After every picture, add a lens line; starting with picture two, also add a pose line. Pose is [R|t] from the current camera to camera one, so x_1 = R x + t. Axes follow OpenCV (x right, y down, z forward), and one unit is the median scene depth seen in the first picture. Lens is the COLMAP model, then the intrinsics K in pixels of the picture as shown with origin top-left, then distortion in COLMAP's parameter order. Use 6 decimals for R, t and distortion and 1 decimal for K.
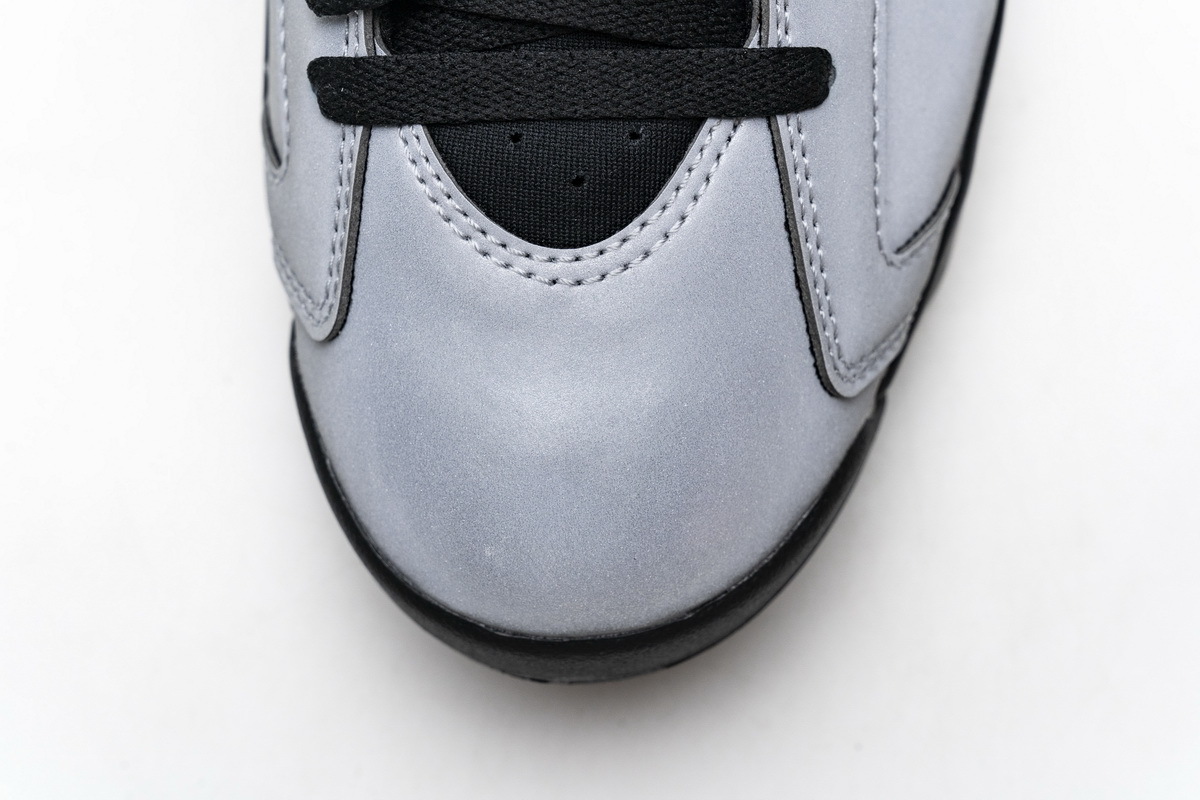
lens RADIAL K [[2293.7, 0, 601.2], [0, 2293.7, 398.0], [0, 0, 1]] dist [0.025745, 0.000000]
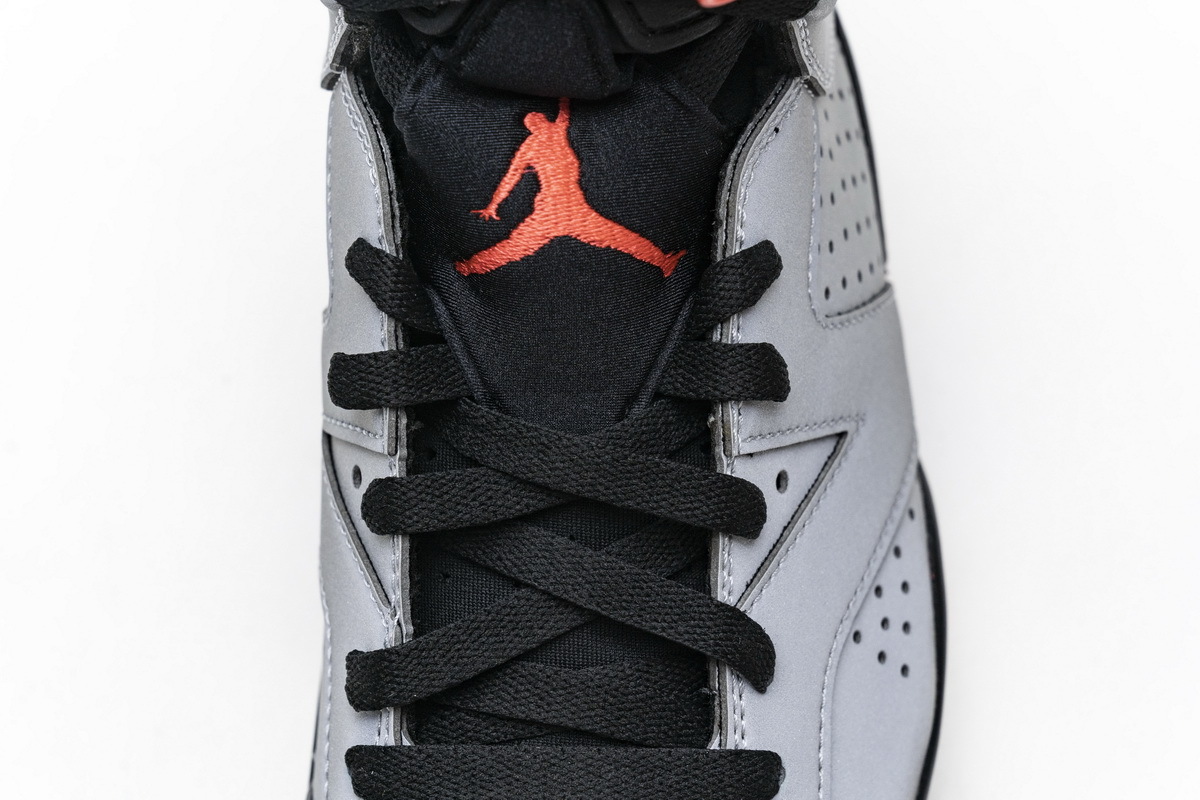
lens RADIAL K [[2293.7, 0, 596.0], [0, 2293.7, 401.1], [0, 0, 1]] dist [0.025745, 0.000000]
pose [[0.998922, 0.027472, -0.037414, 0.044378], [-0.037699, 0.950431, -0.308643, 0.048082], [0.027080, 0.309721, 0.950442, -0.203509]]
